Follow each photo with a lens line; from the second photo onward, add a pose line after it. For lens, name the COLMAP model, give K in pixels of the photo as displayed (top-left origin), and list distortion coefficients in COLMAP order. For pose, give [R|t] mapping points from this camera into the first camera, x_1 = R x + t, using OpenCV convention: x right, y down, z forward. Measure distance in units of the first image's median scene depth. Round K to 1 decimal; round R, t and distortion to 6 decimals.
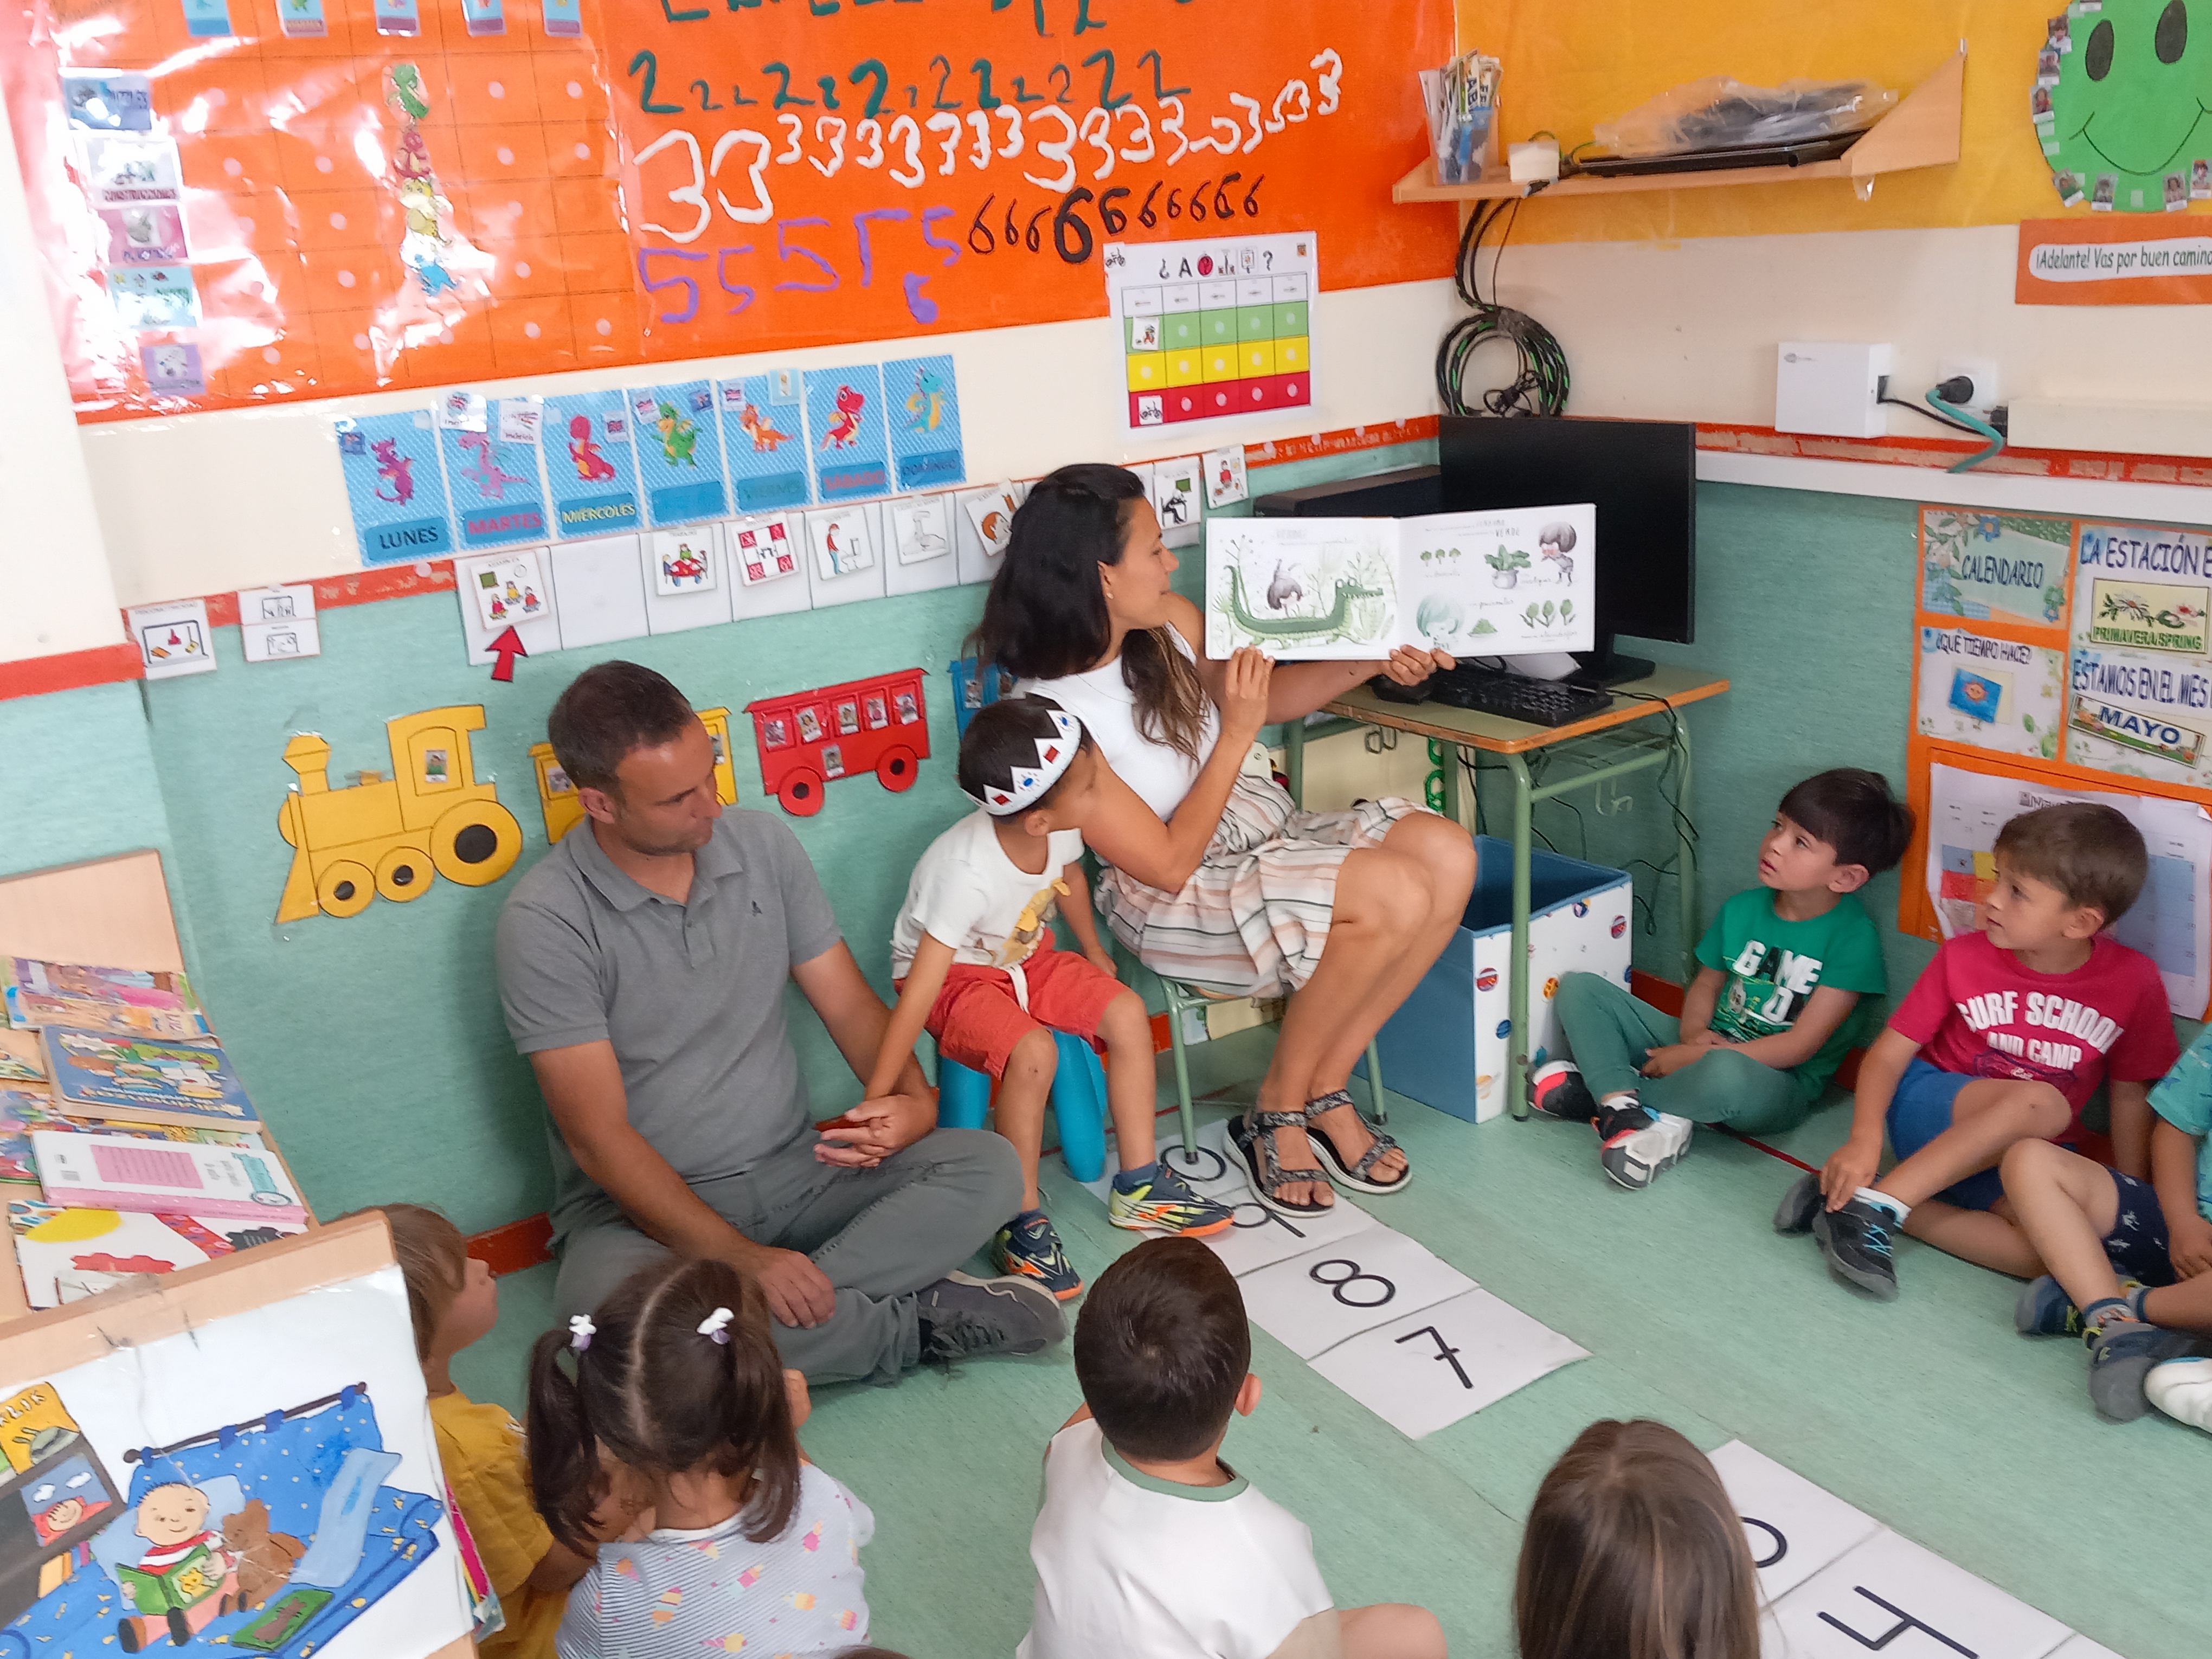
lens RADIAL K [[1991.8, 0, 1110.5], [0, 1991.8, 913.1], [0, 0, 1]] dist [0.095294, -0.160519]
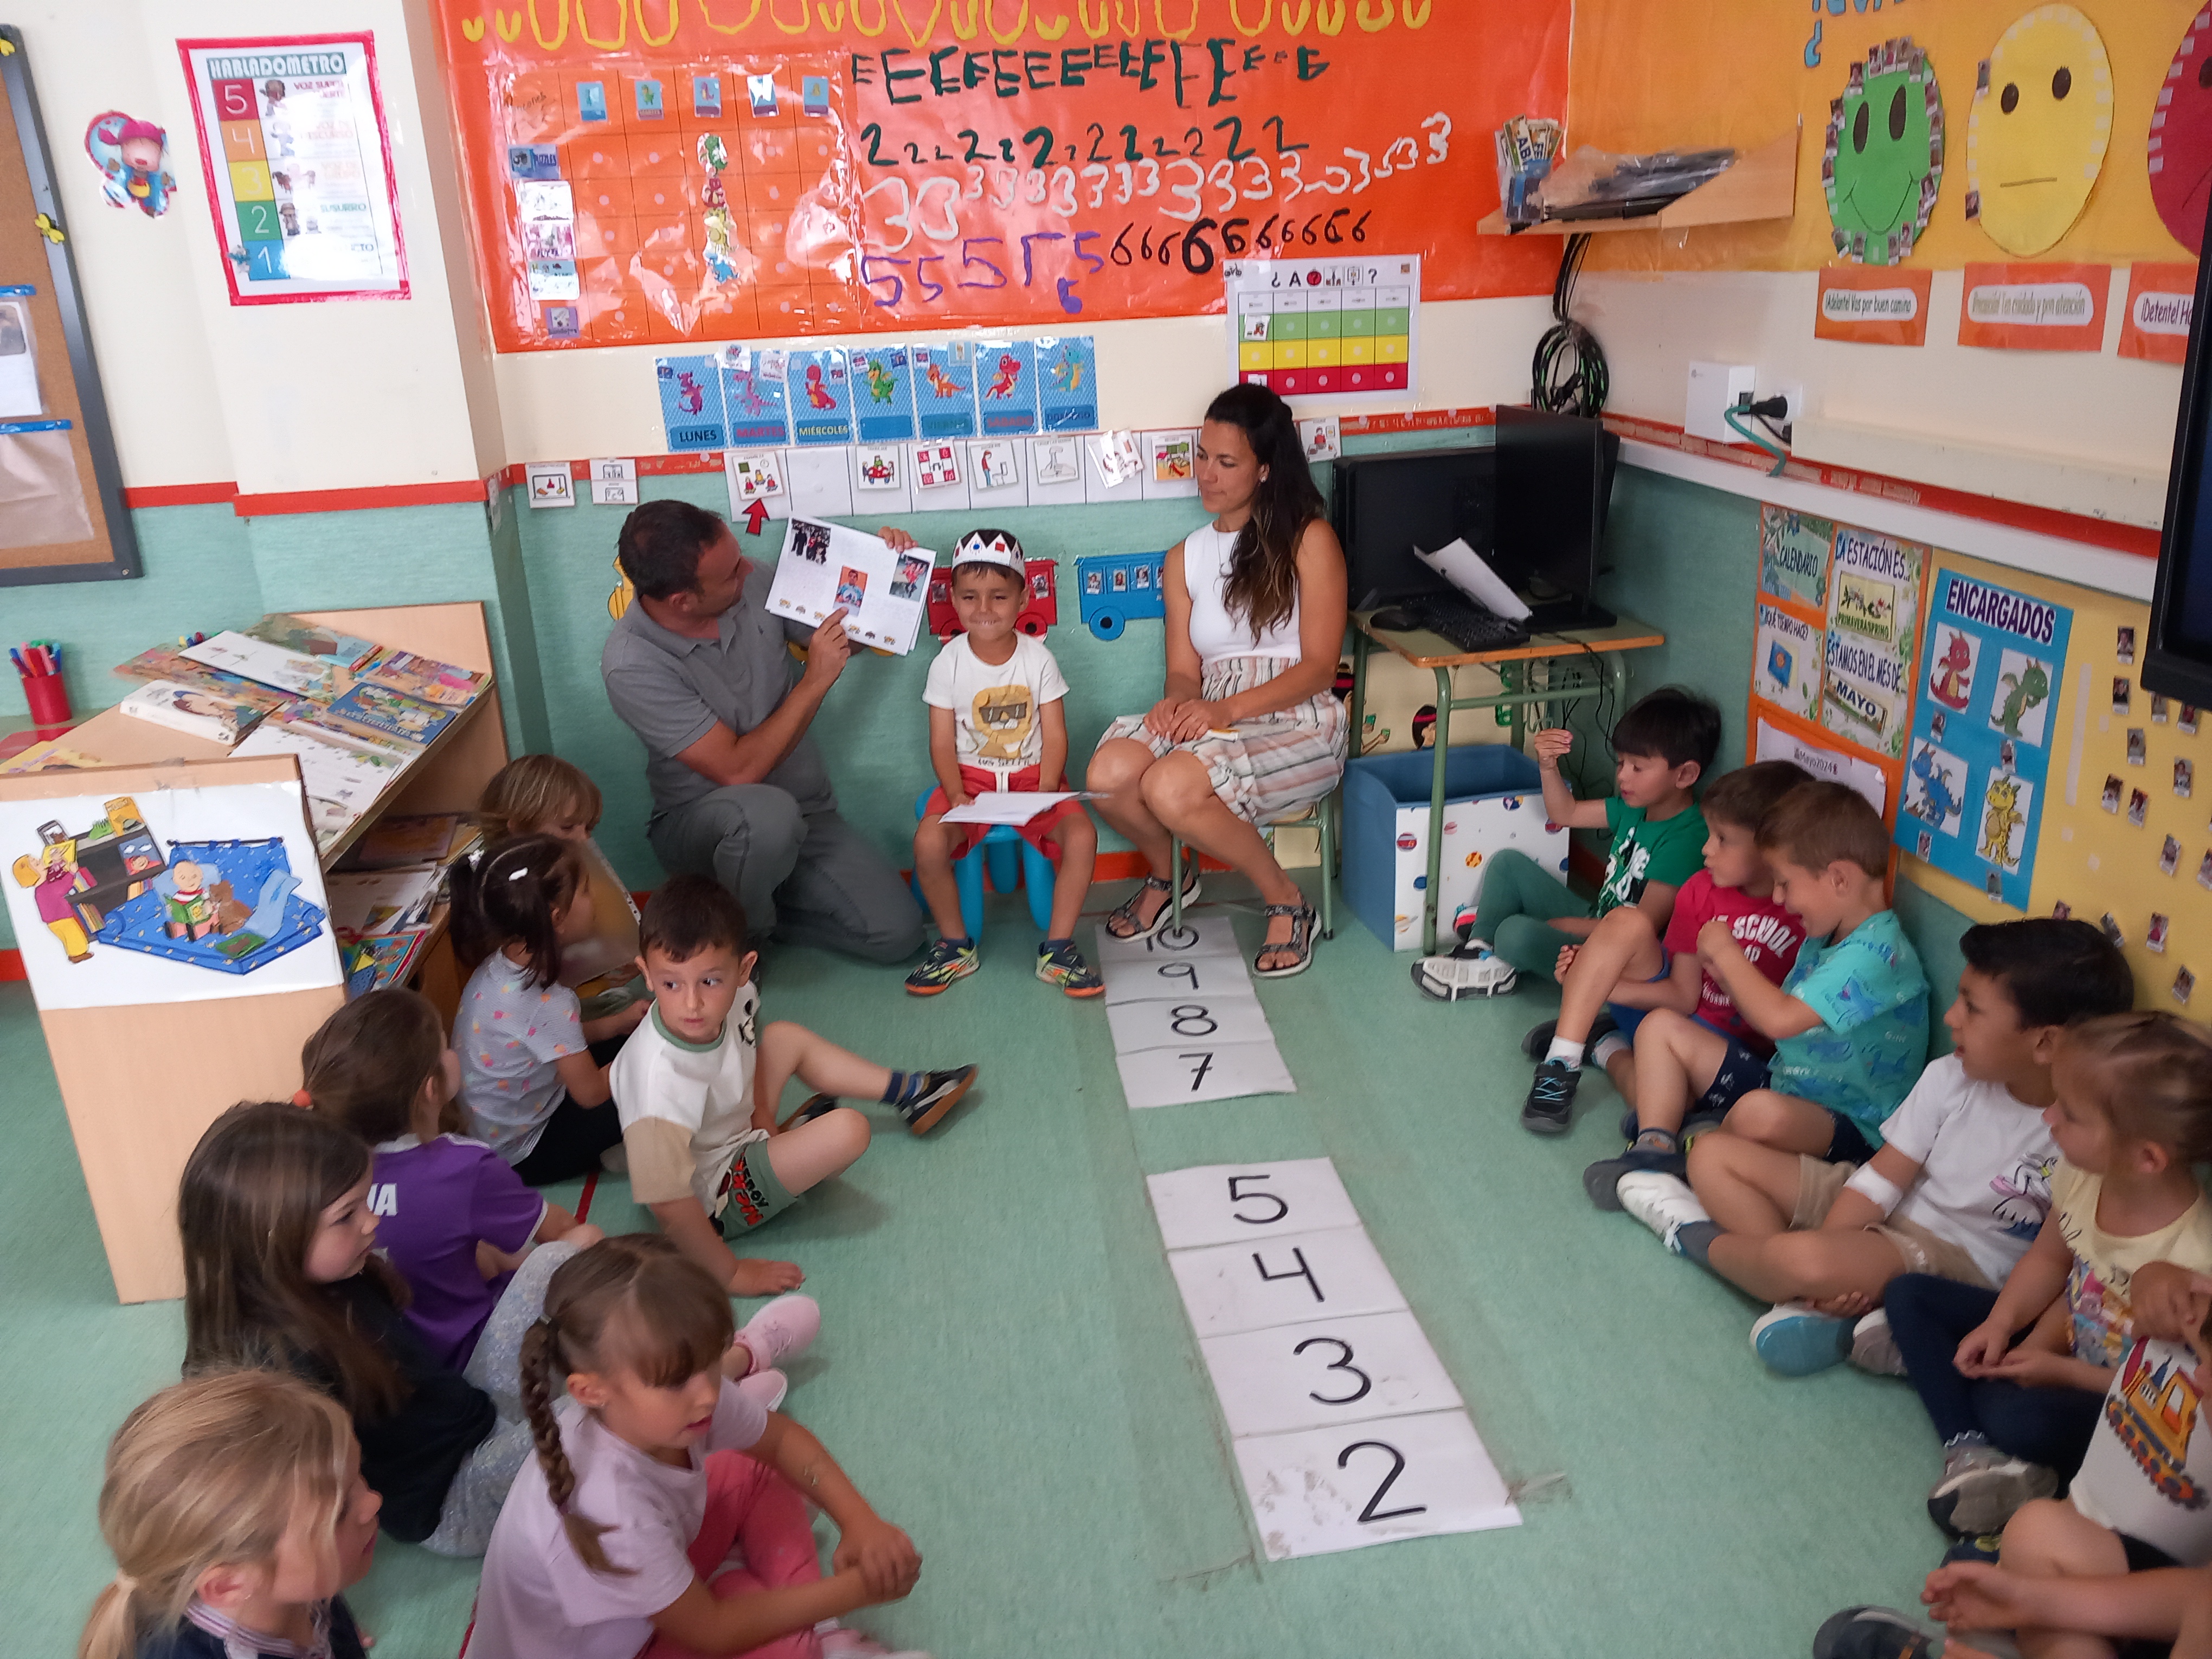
lens RADIAL K [[1725.4, 0, 1124.9], [0, 1725.4, 907.2], [0, 0, 1]] dist [0.066775, -0.111807]
pose [[0.901817, 0.178487, -0.393533, 0.513712], [-0.158930, 0.983876, 0.082035, 0.012930], [0.401830, -0.011436, 0.915643, -0.117902]]
